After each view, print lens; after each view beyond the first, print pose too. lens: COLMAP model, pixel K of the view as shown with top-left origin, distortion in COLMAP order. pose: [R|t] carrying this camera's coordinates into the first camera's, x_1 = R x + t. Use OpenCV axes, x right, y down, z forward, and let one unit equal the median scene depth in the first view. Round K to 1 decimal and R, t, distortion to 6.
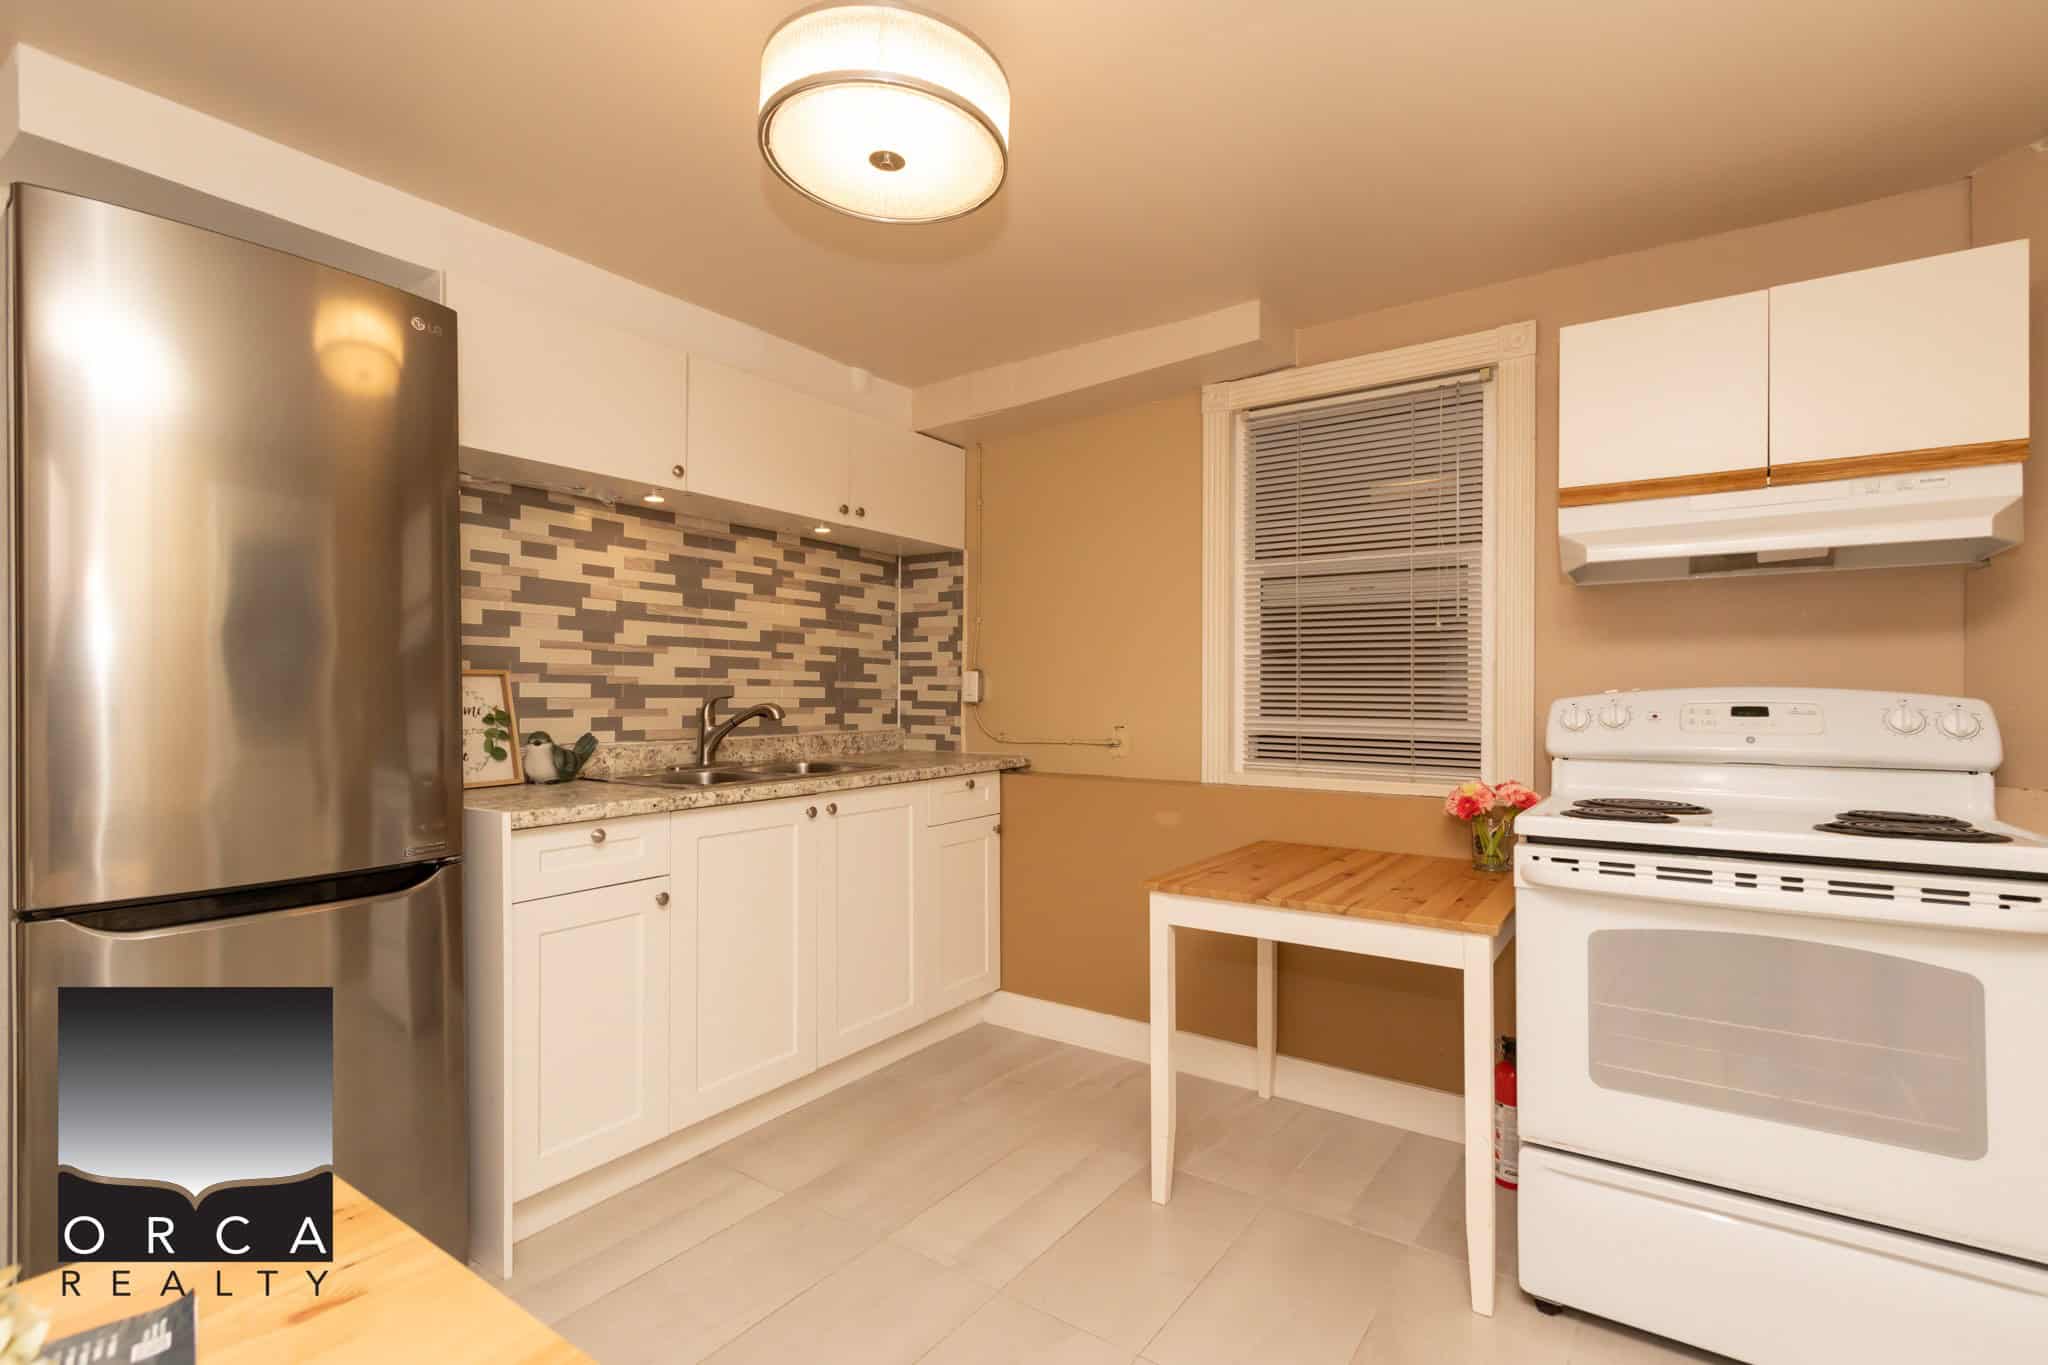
lens RADIAL K [[945.1, 0, 1071.5], [0, 945.1, 681.4], [0, 0, 1]] dist [0.003795, -0.000383]
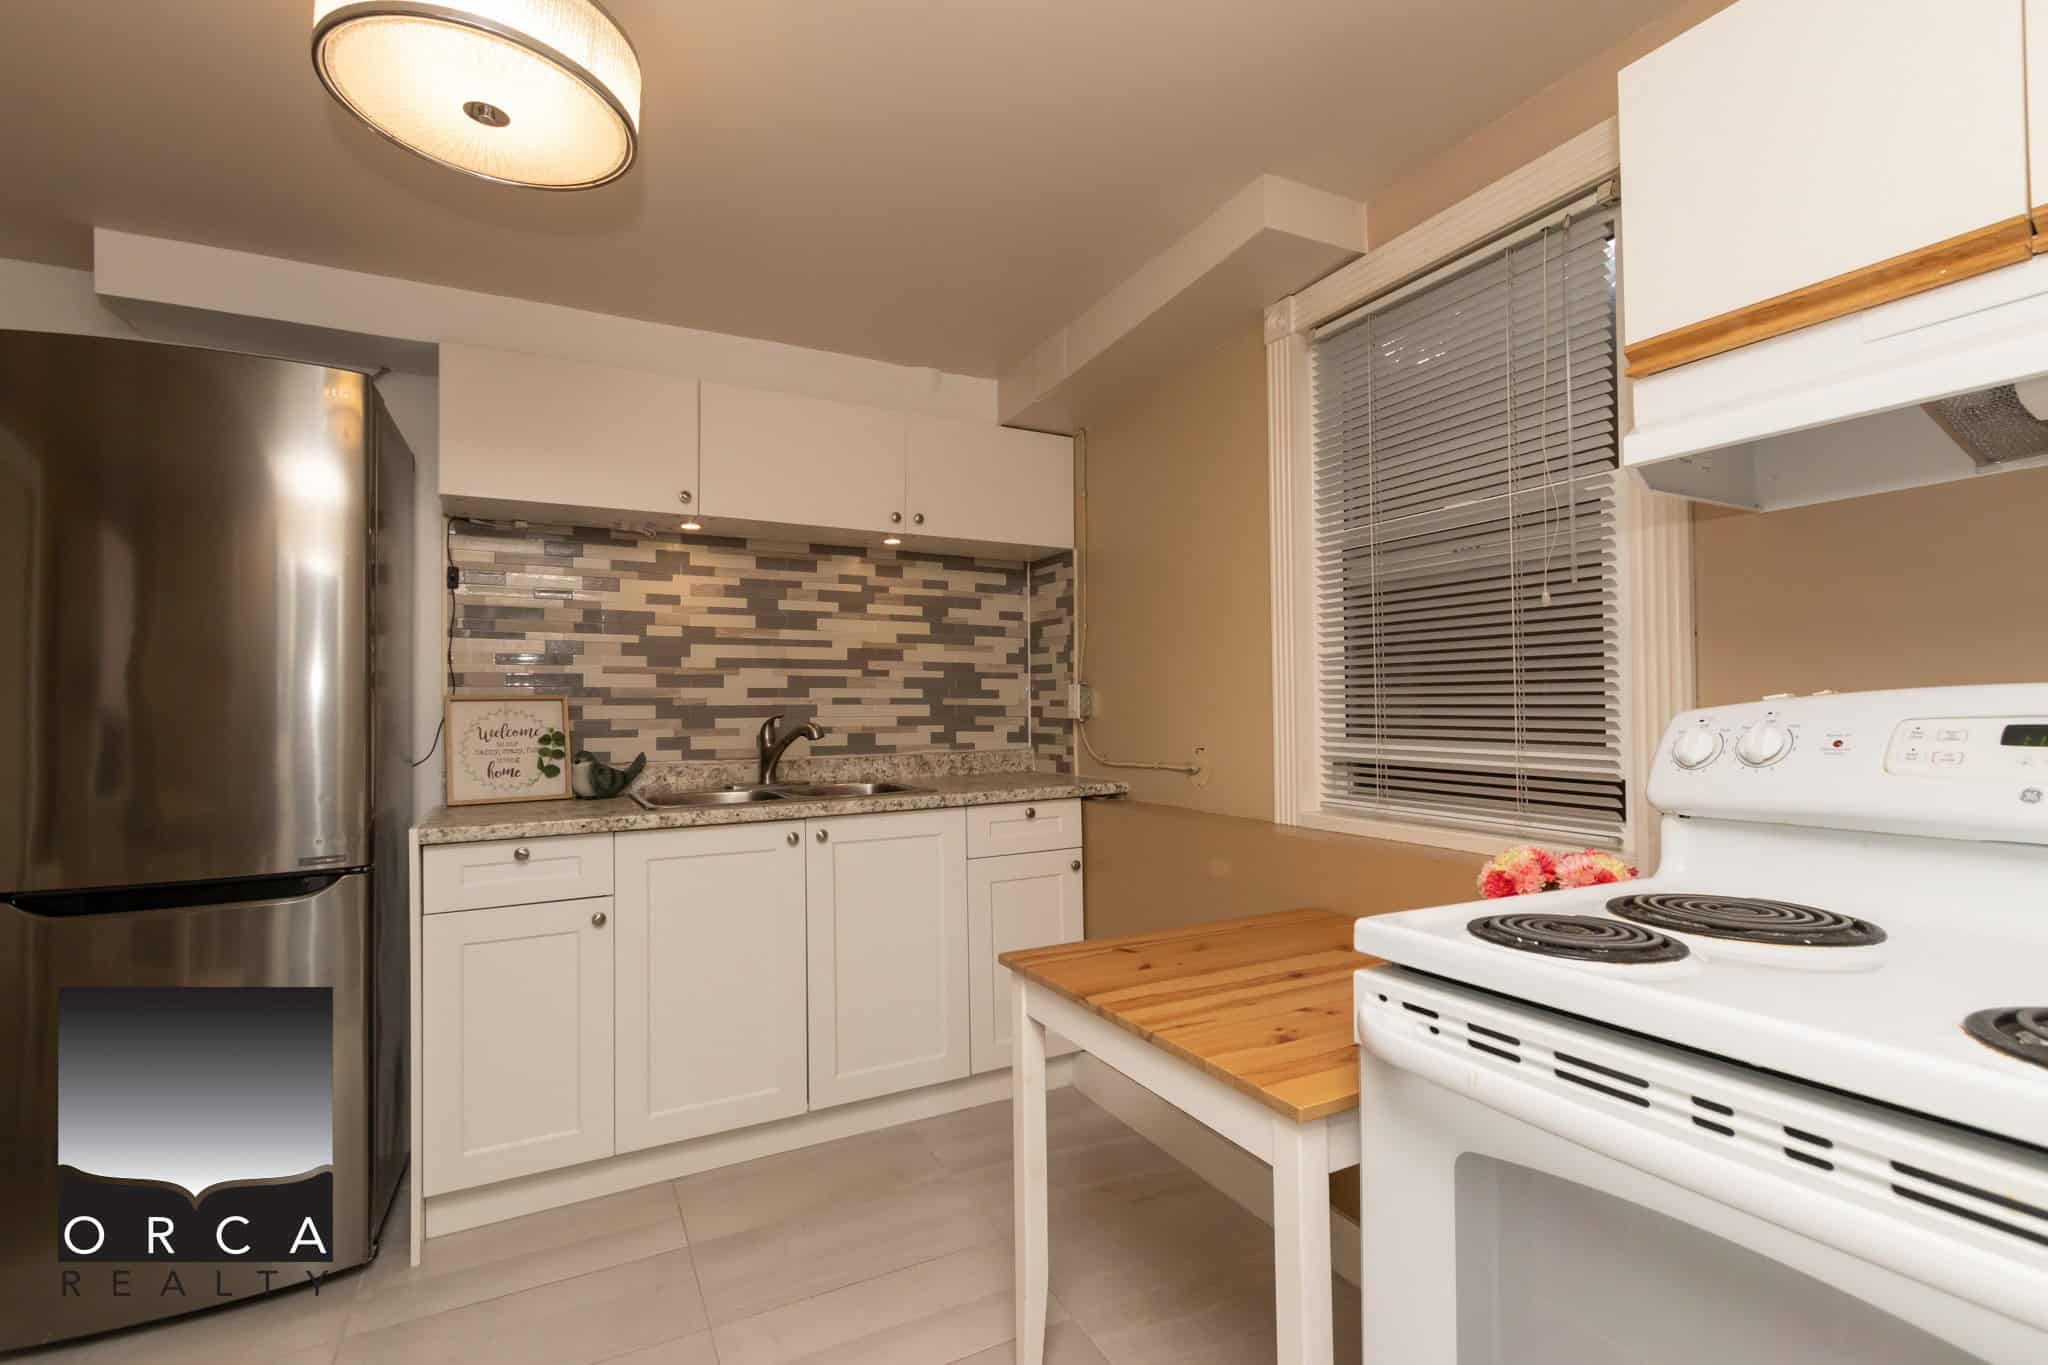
lens RADIAL K [[945.1, 0, 1058.6], [0, 945.1, 681.2], [0, 0, 1]] dist [0.003795, -0.000383]
pose [[0.885012, -0.025230, -0.464885, 0.370314], [0.019082, 0.999657, -0.017925, 0.002620], [0.465177, 0.006993, 0.885190, 0.257821]]
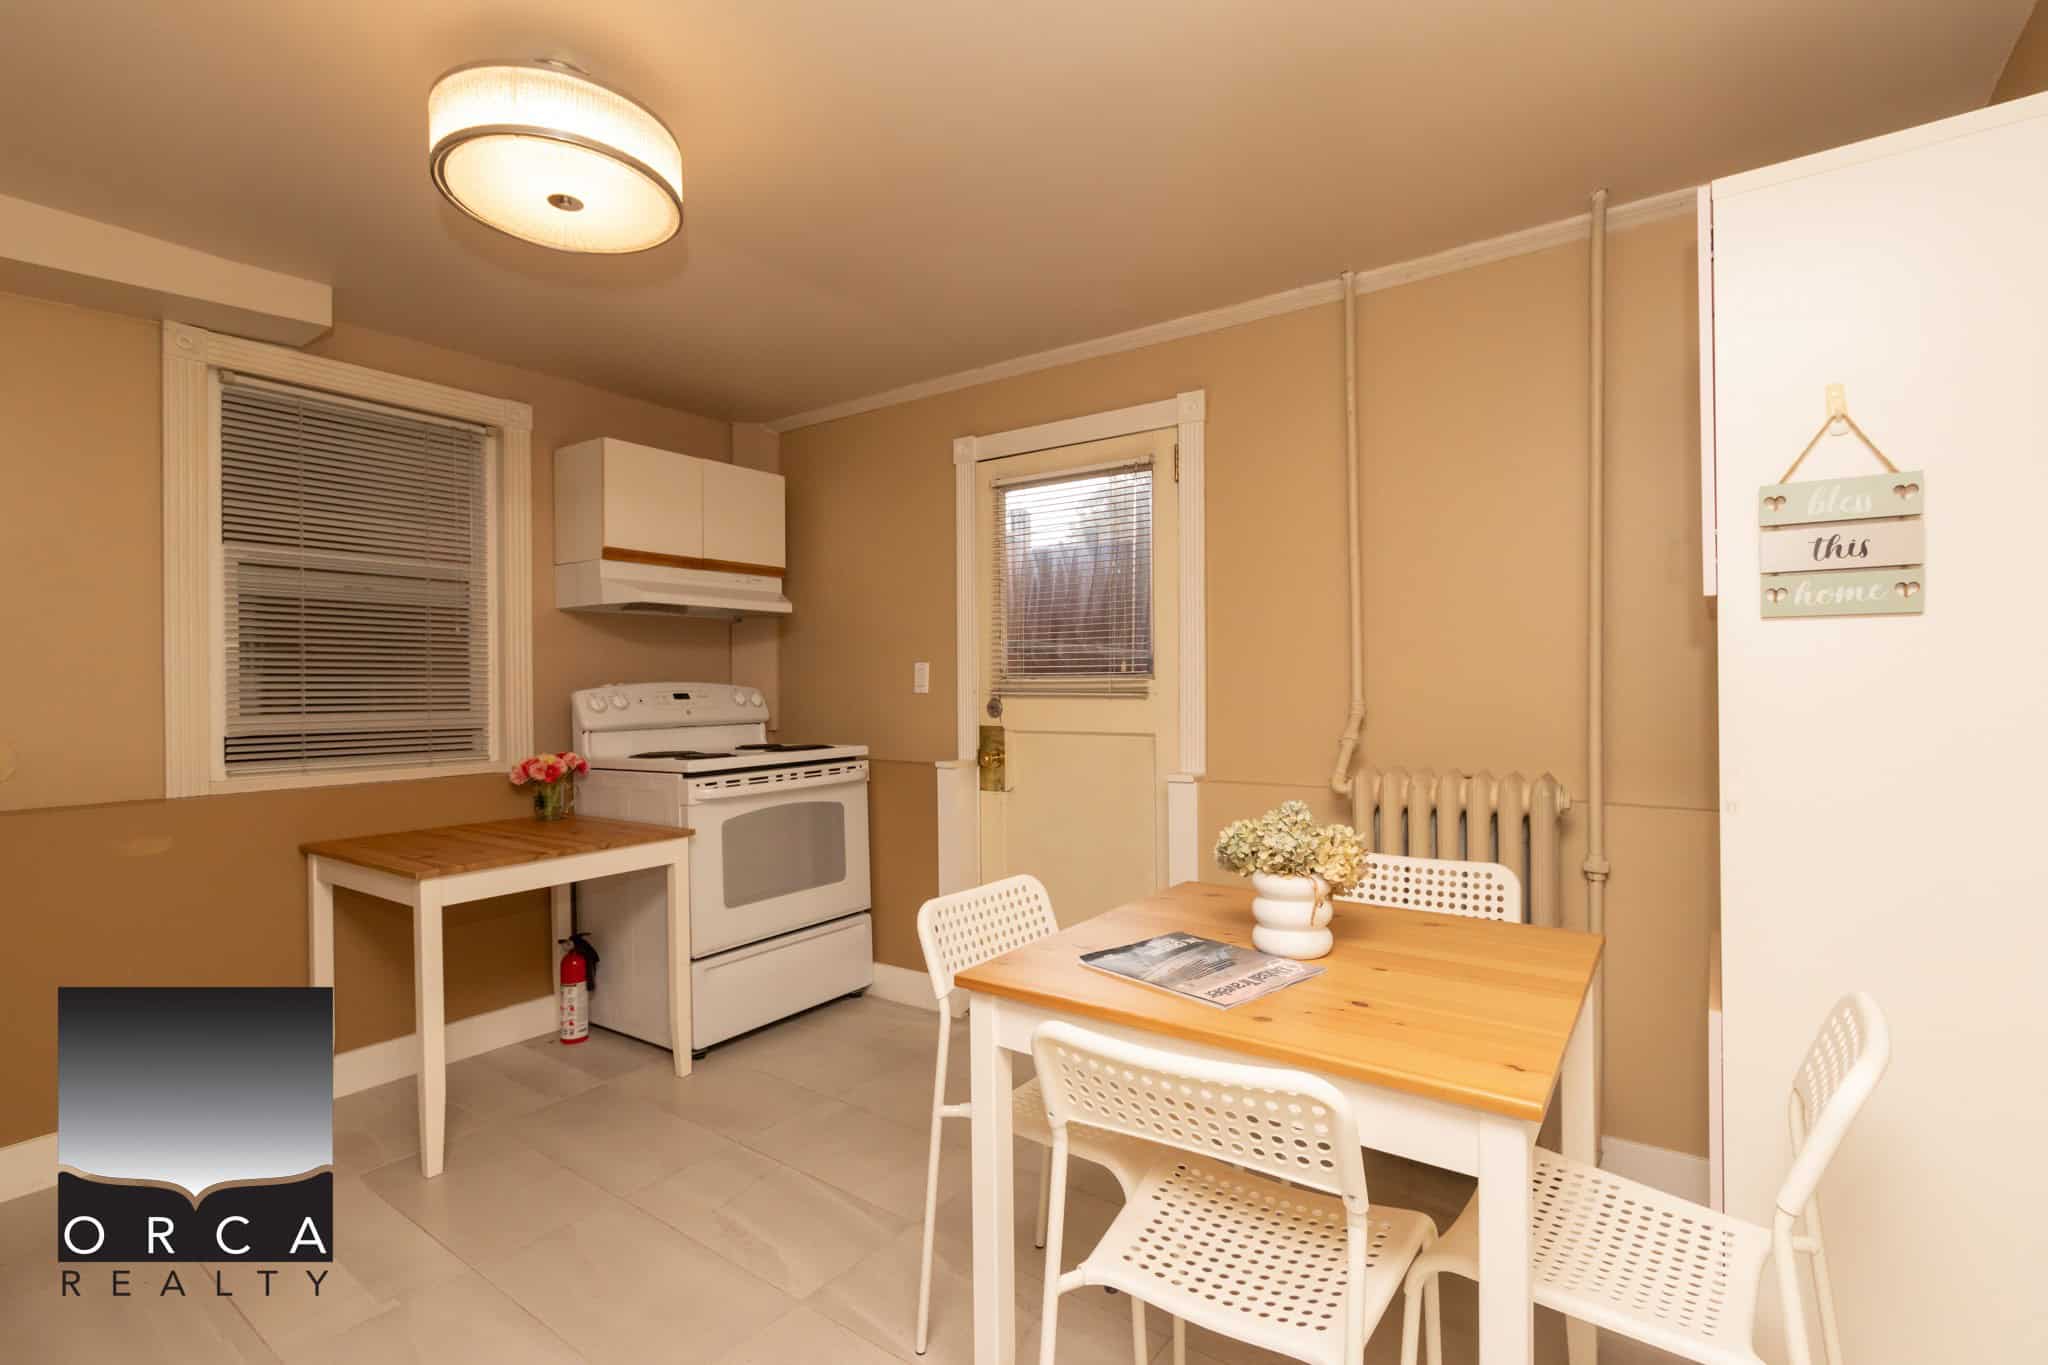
lens RADIAL K [[945.1, 0, 1027.4], [0, 945.1, 682.3], [0, 0, 1]] dist [0.003795, -0.000383]
pose [[0.024962, -0.002657, 0.999685, -0.731293], [-0.004515, 0.999986, 0.002771, -0.000781], [-0.999678, -0.004583, 0.024949, 0.243655]]
